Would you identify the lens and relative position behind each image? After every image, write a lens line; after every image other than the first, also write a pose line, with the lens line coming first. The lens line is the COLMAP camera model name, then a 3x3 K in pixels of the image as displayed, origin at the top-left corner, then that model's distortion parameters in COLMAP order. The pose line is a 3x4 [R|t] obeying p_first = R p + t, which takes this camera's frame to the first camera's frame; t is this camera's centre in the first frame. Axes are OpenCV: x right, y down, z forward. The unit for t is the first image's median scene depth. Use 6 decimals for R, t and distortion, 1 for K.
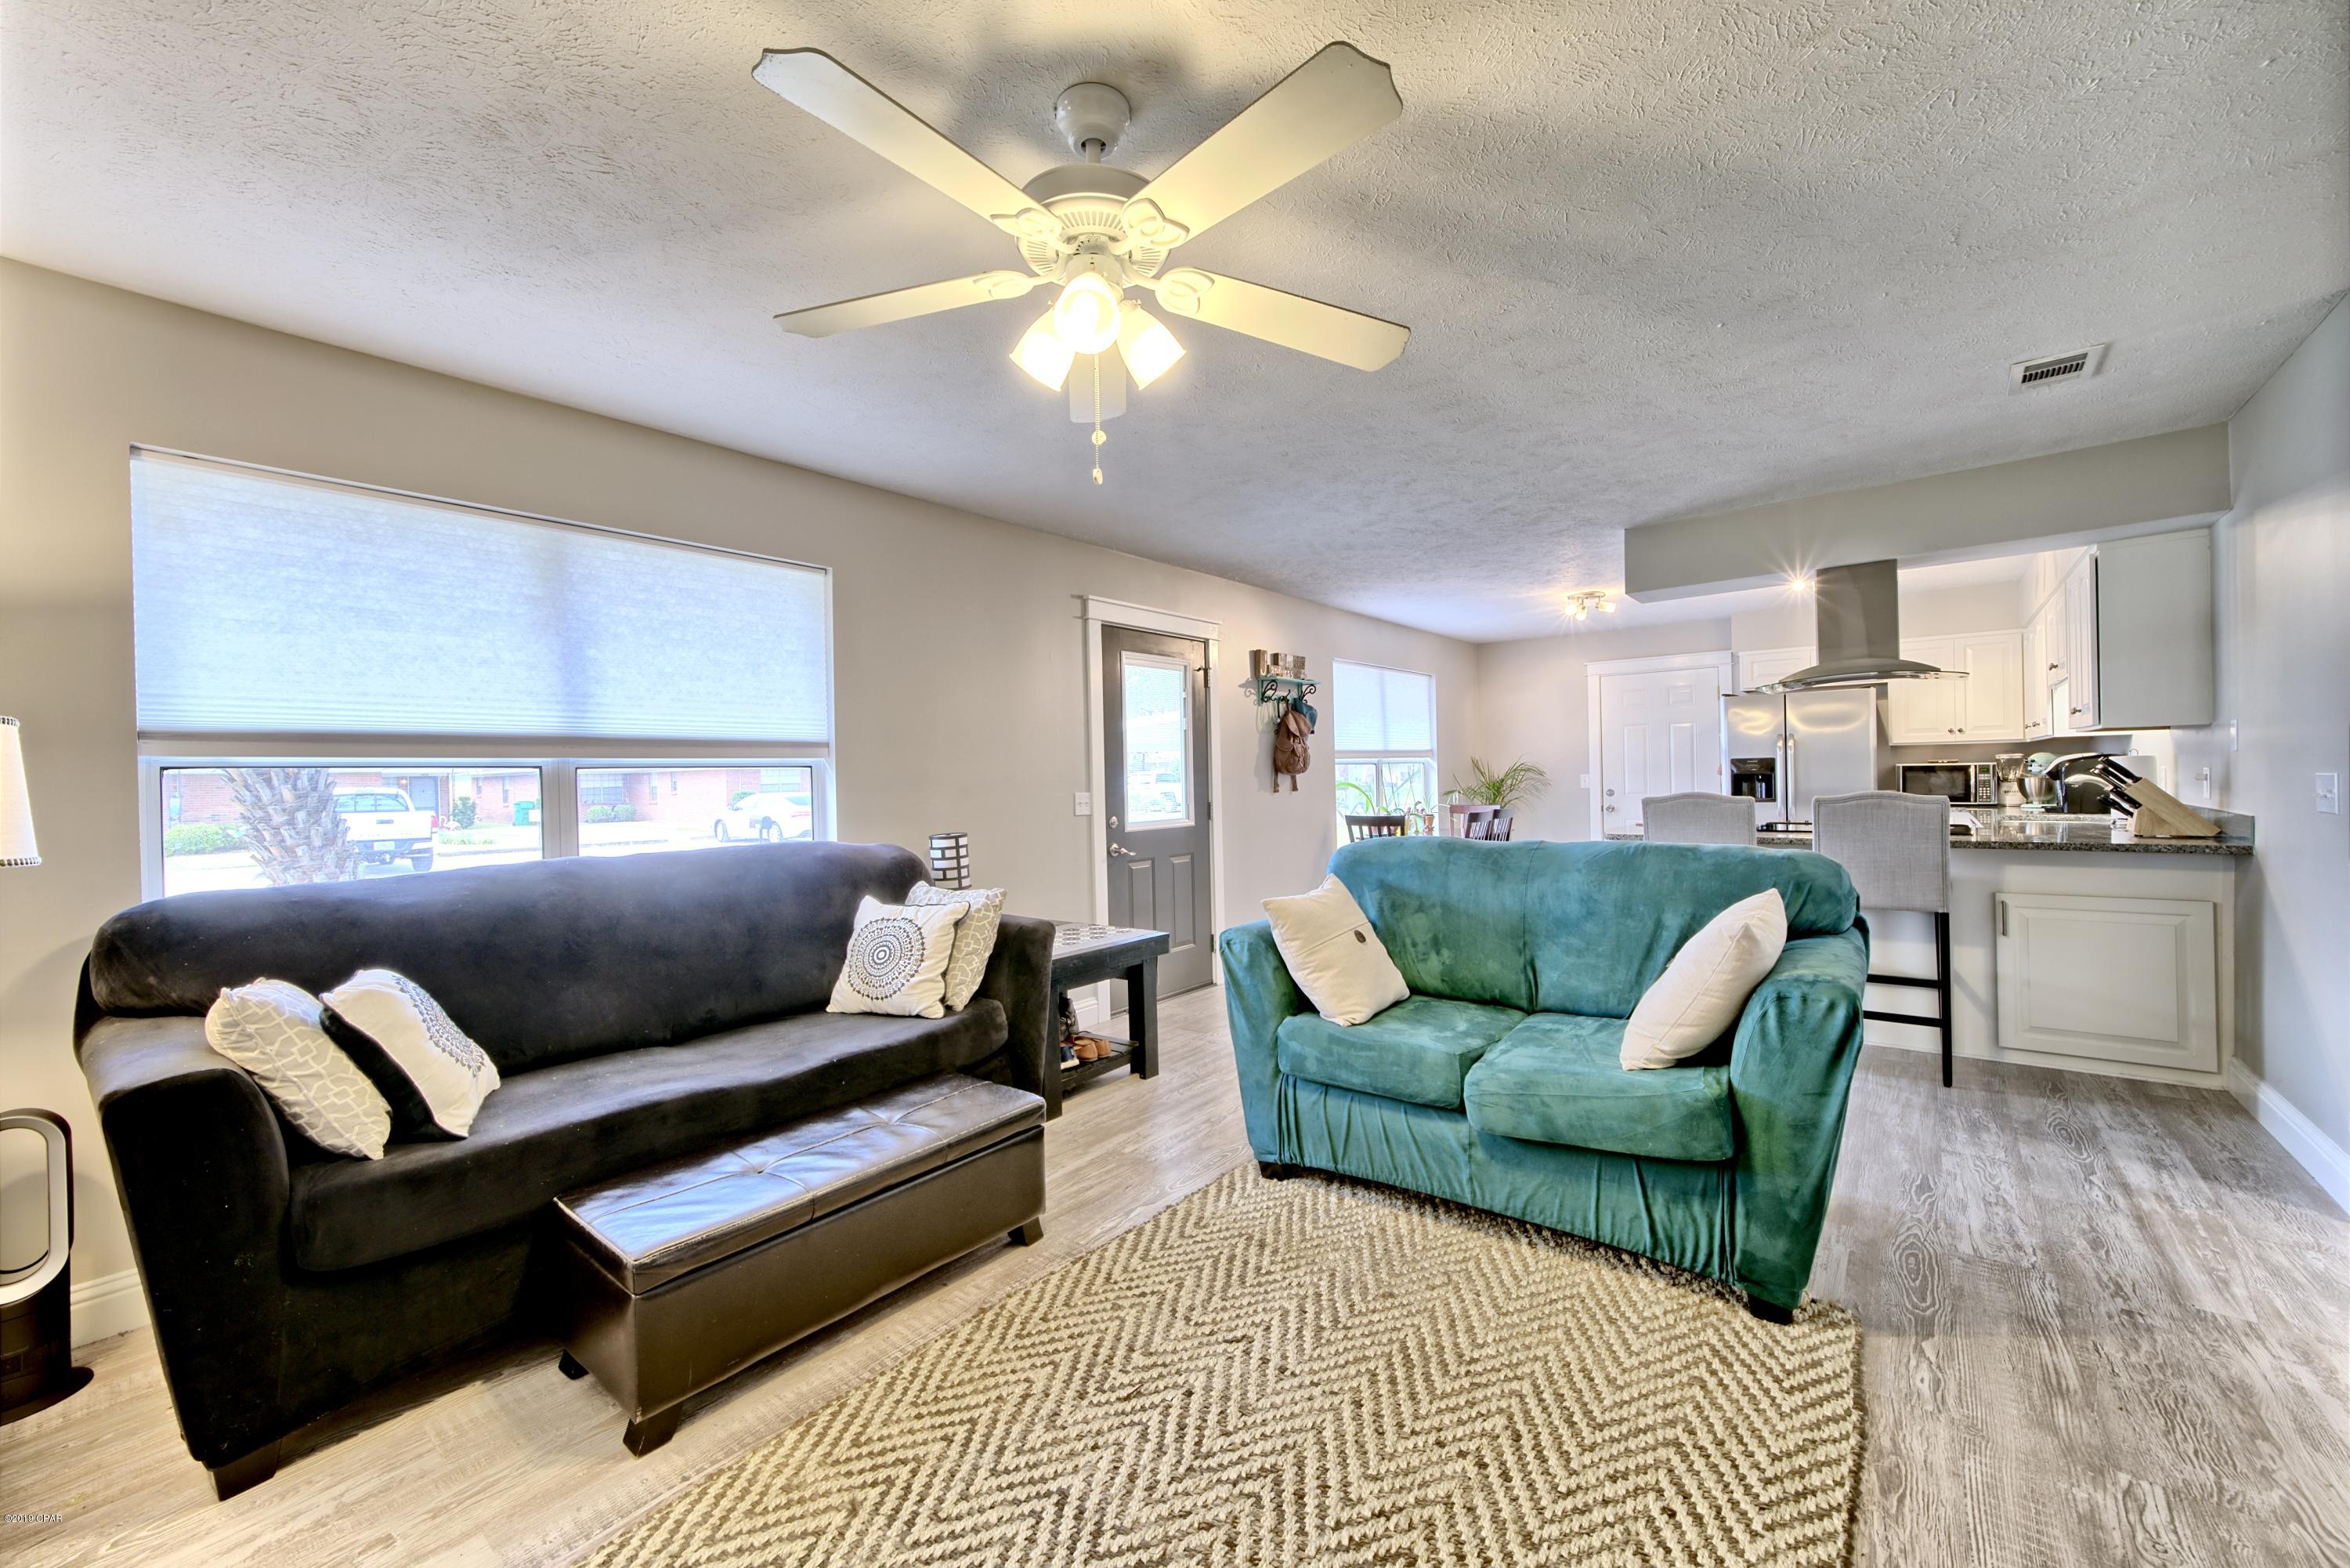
lens RADIAL K [[920.0, 0, 1169.8], [0, 920.0, 781.8], [0, 0, 1]] dist [-0.003300, -0.000274]
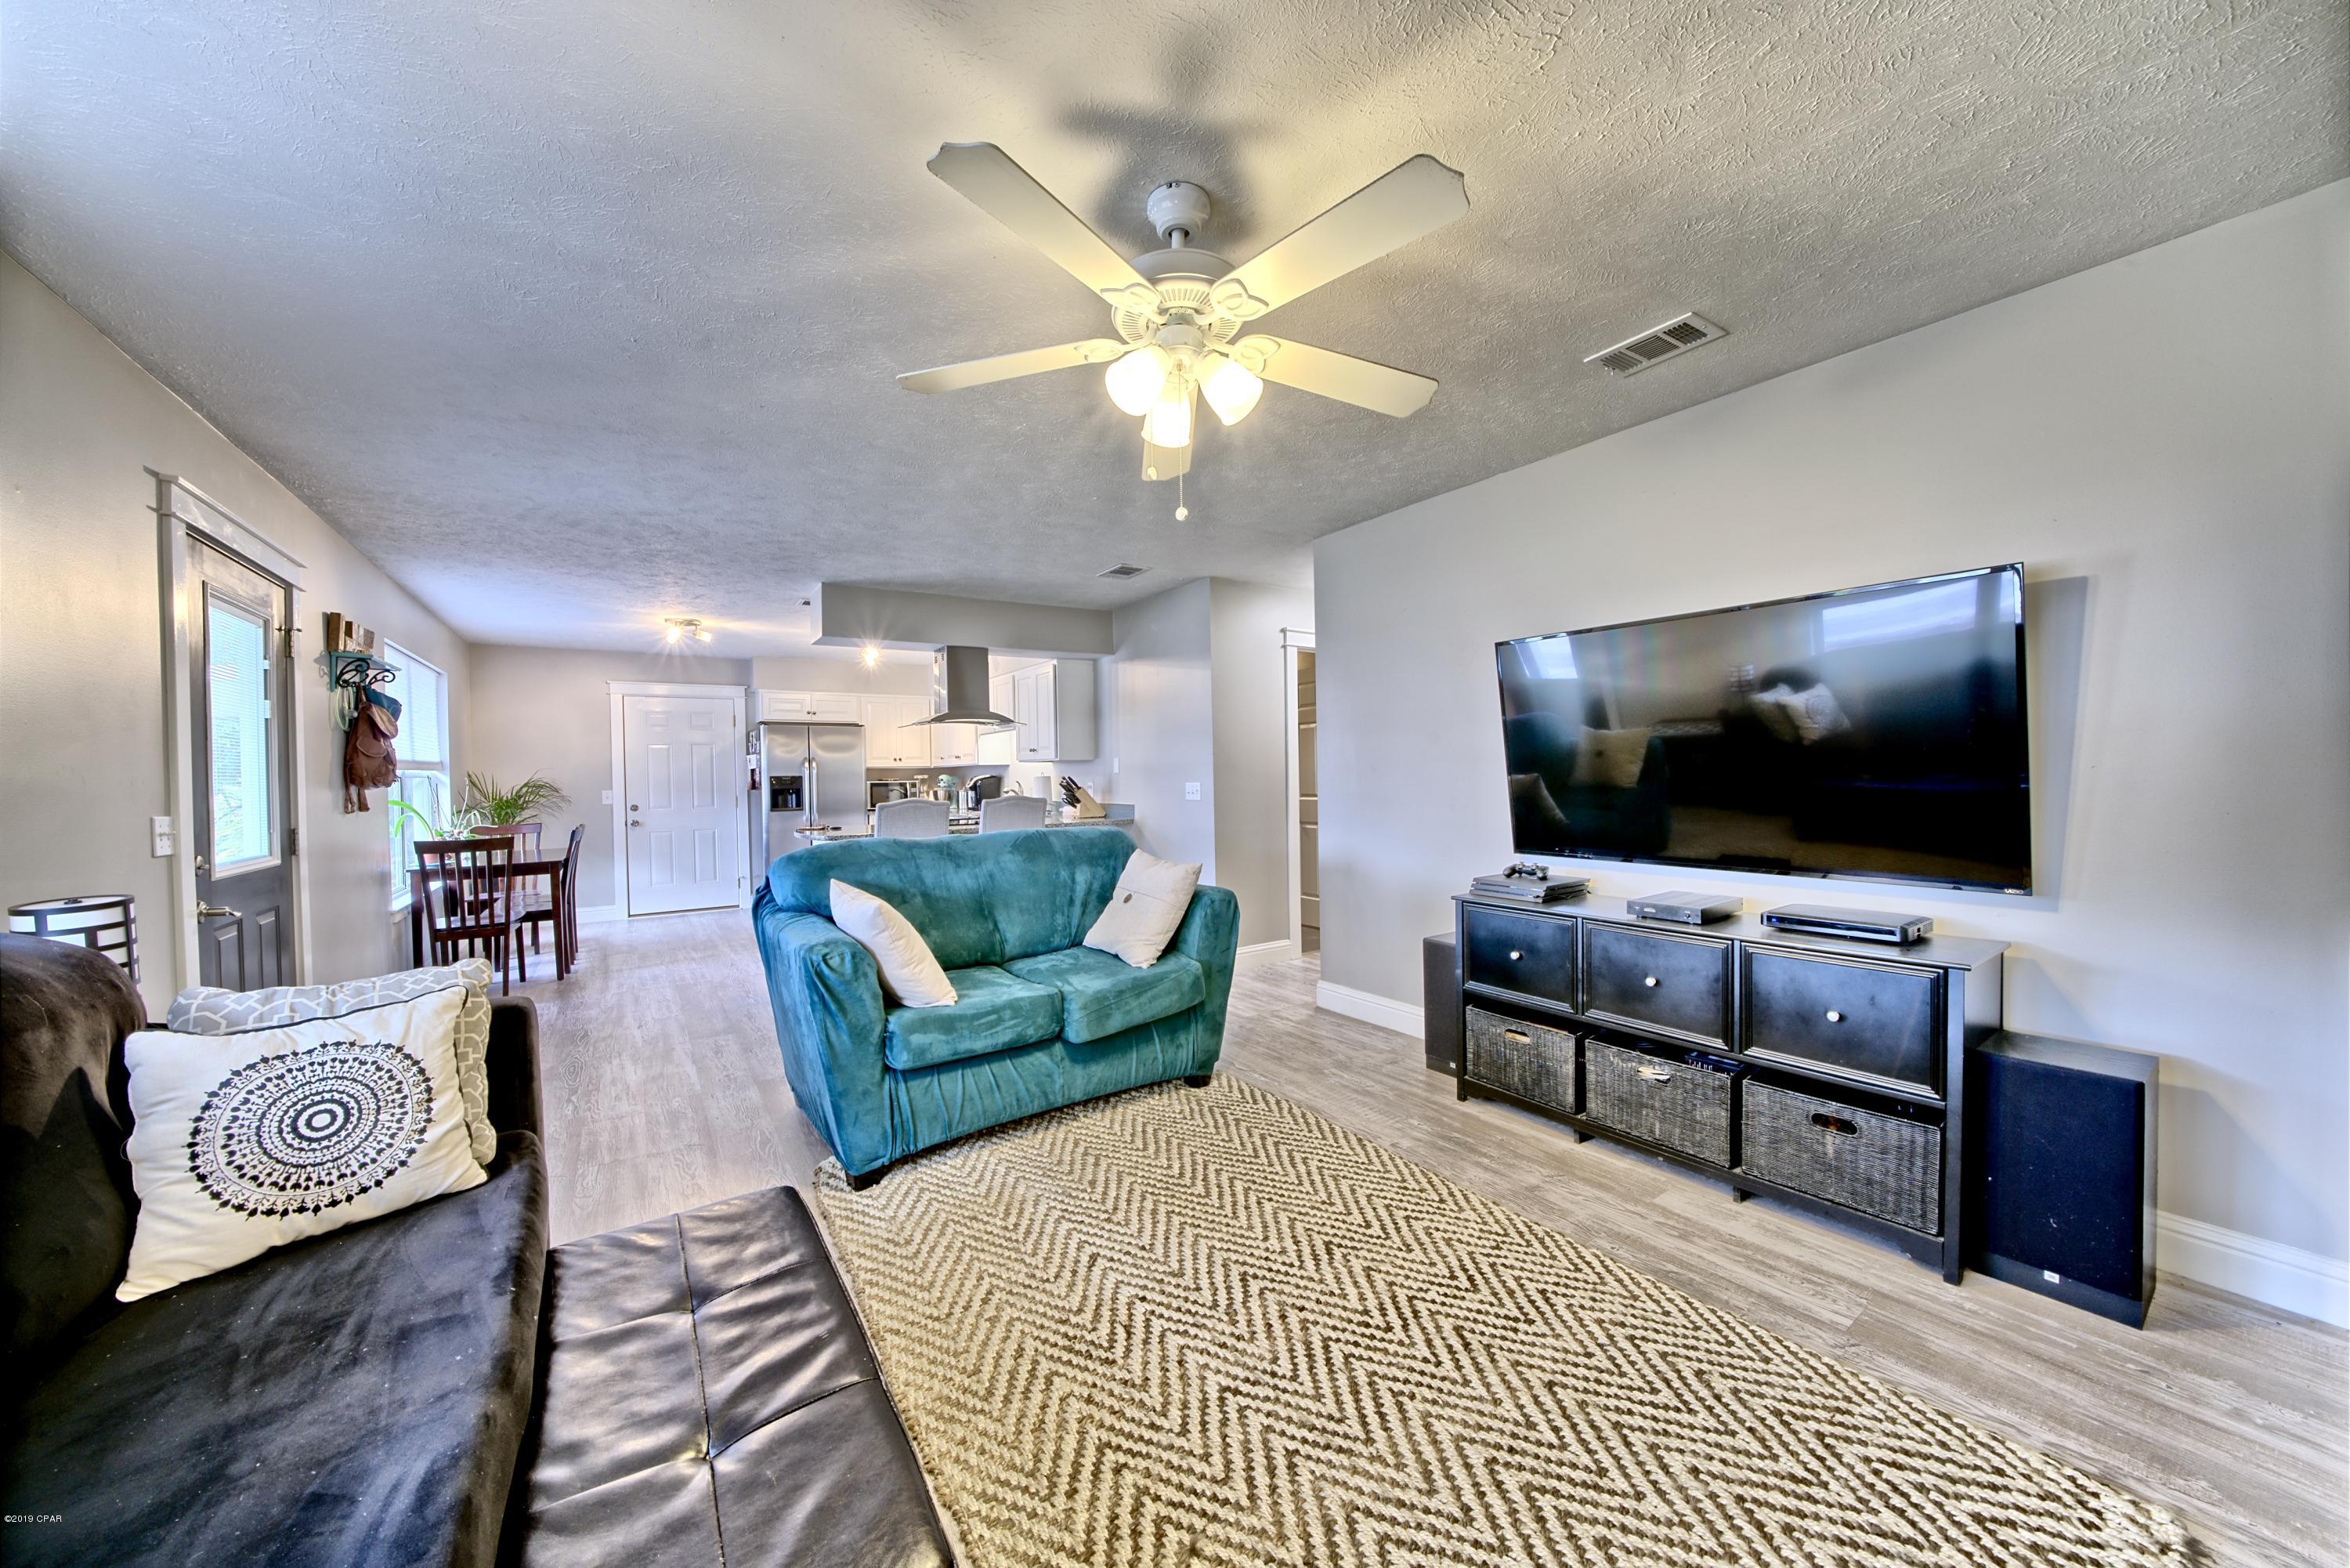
lens RADIAL K [[812.1, 0, 1169.8], [0, 812.1, 782.6], [0, 0, 1]] dist [-0.020142, 0.000177]
pose [[0.291172, 0.006201, 0.956651, -0.330524], [0.016040, 0.999807, -0.011363, 0.005671], [-0.956536, 0.018653, 0.291017, 0.225104]]
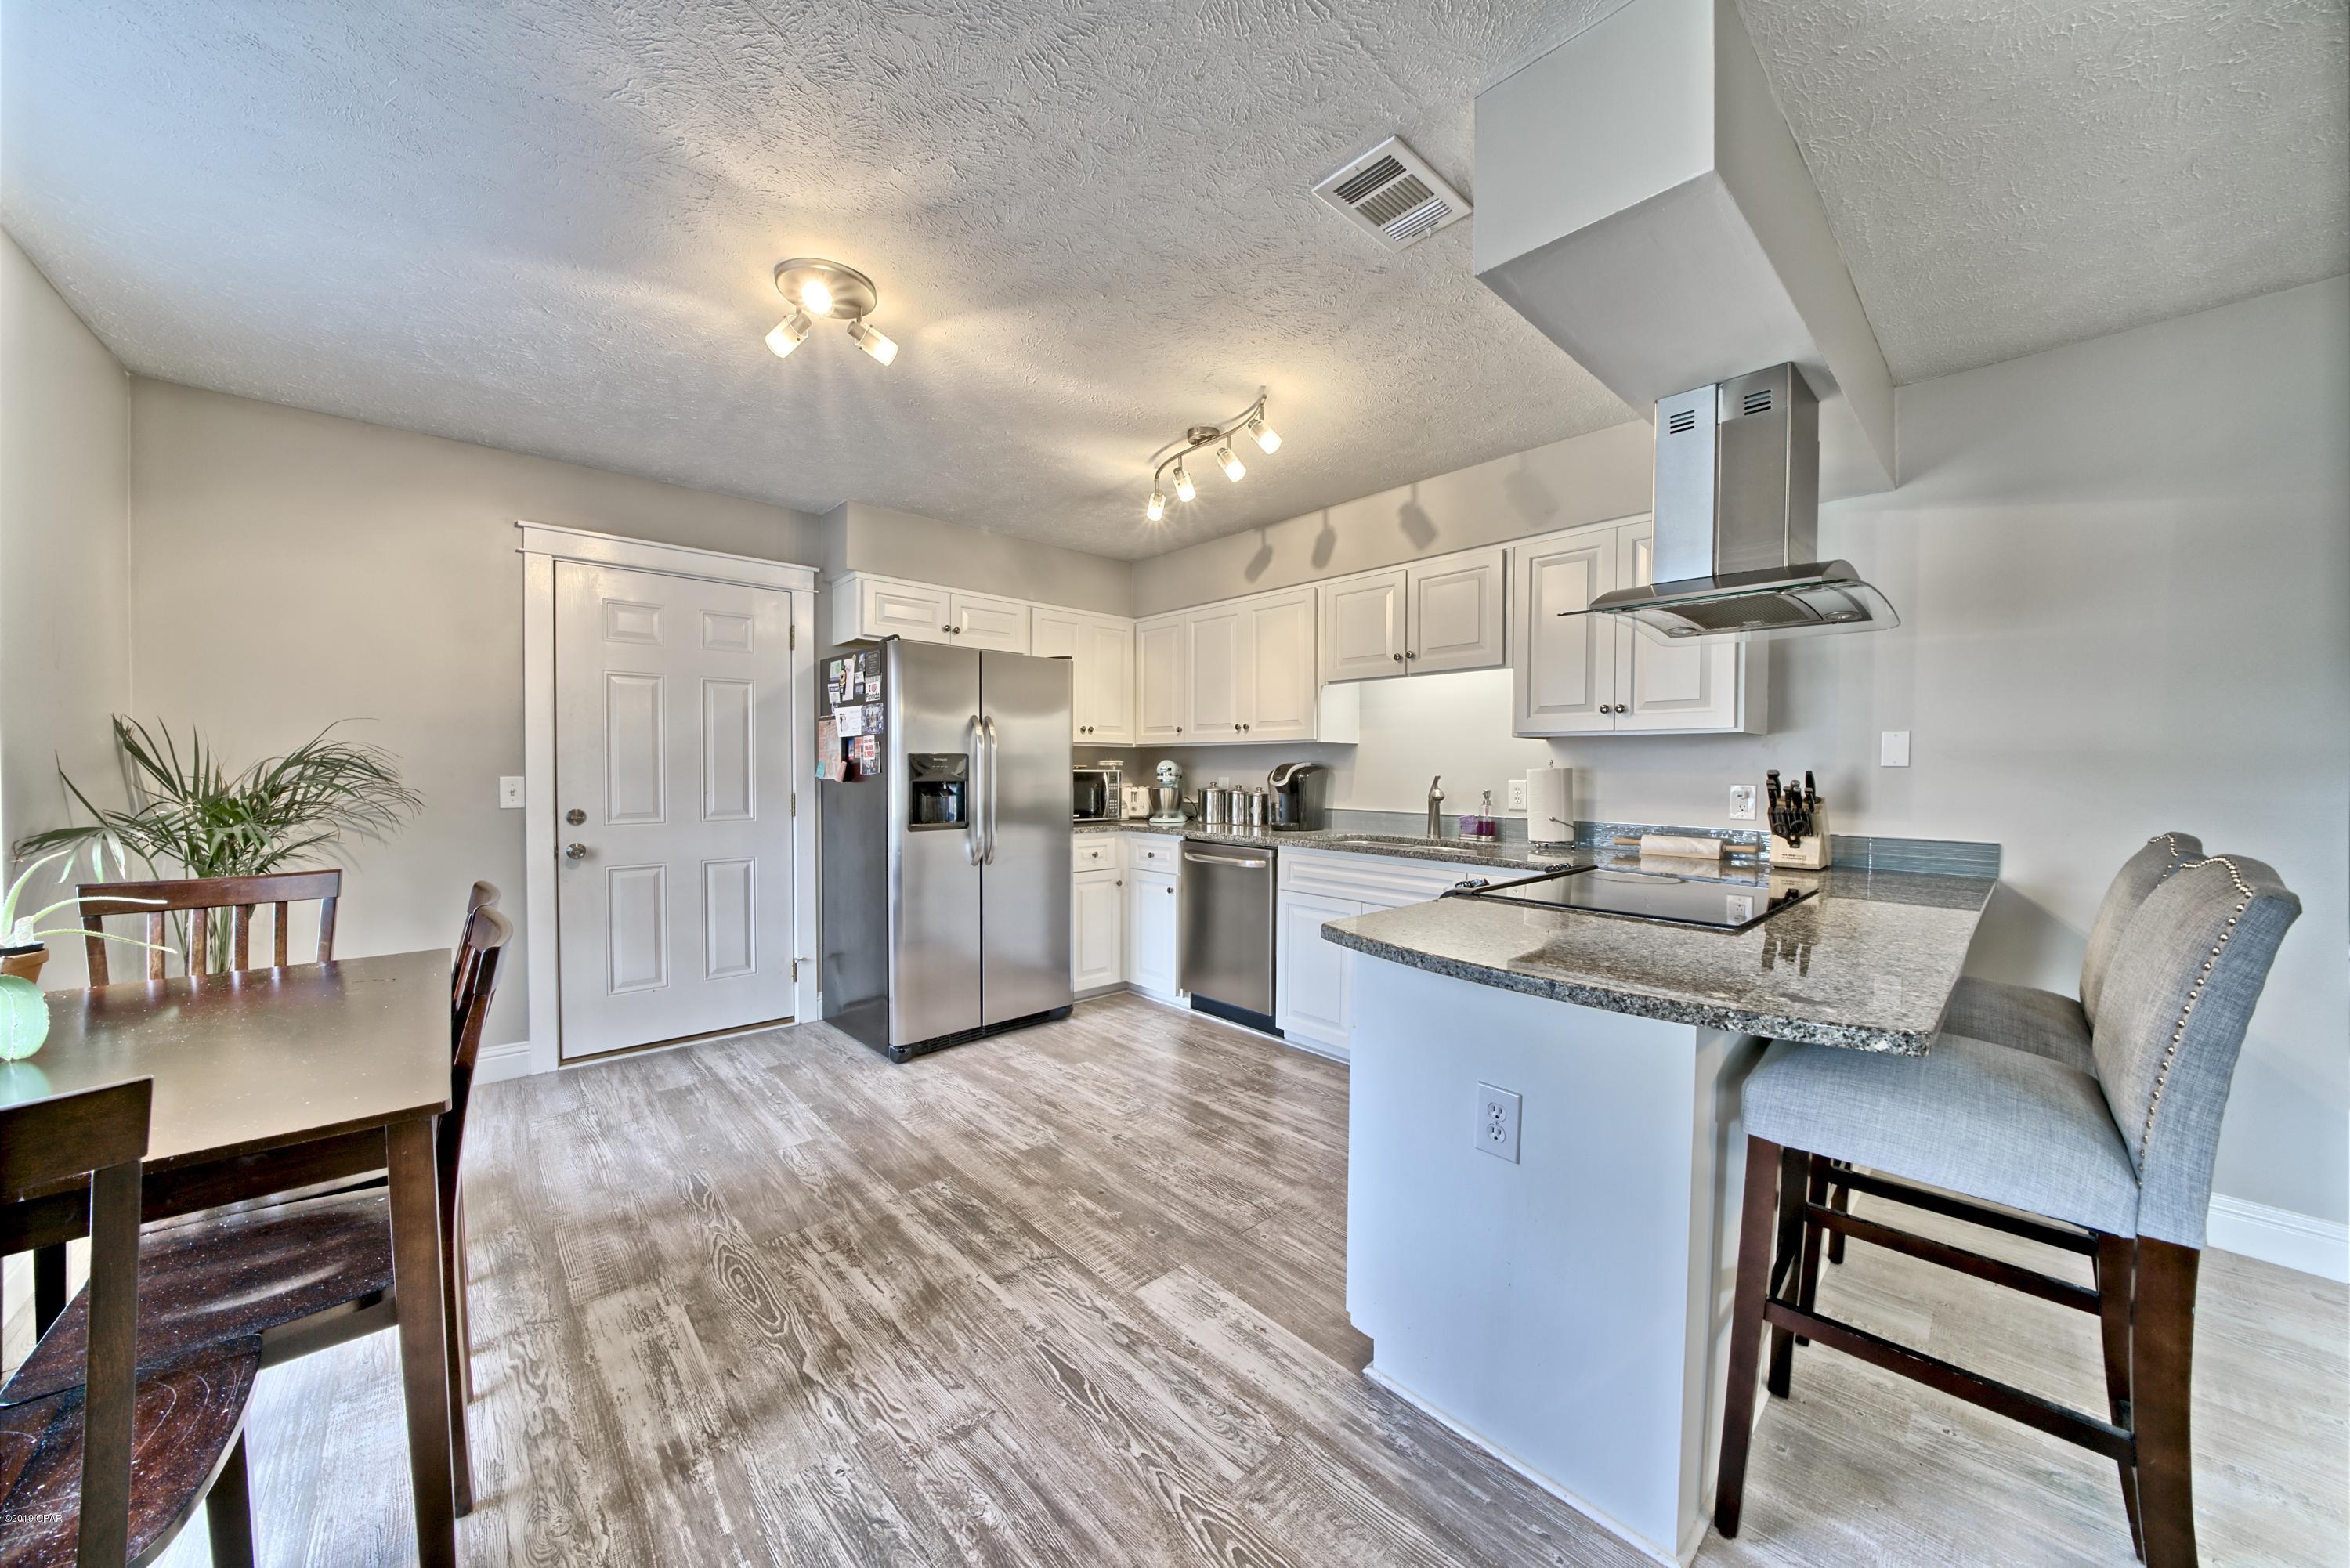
lens RADIAL K [[806.9, 0, 1170.4], [0, 806.9, 783.7], [0, 0, 1]] dist [-0.021072, 0.000216]
pose [[0.153624, 0.003223, 0.988124, 0.194546], [-0.005541, 0.999982, -0.002400, -0.007678], [-0.988114, -0.005107, 0.153639, 0.967545]]
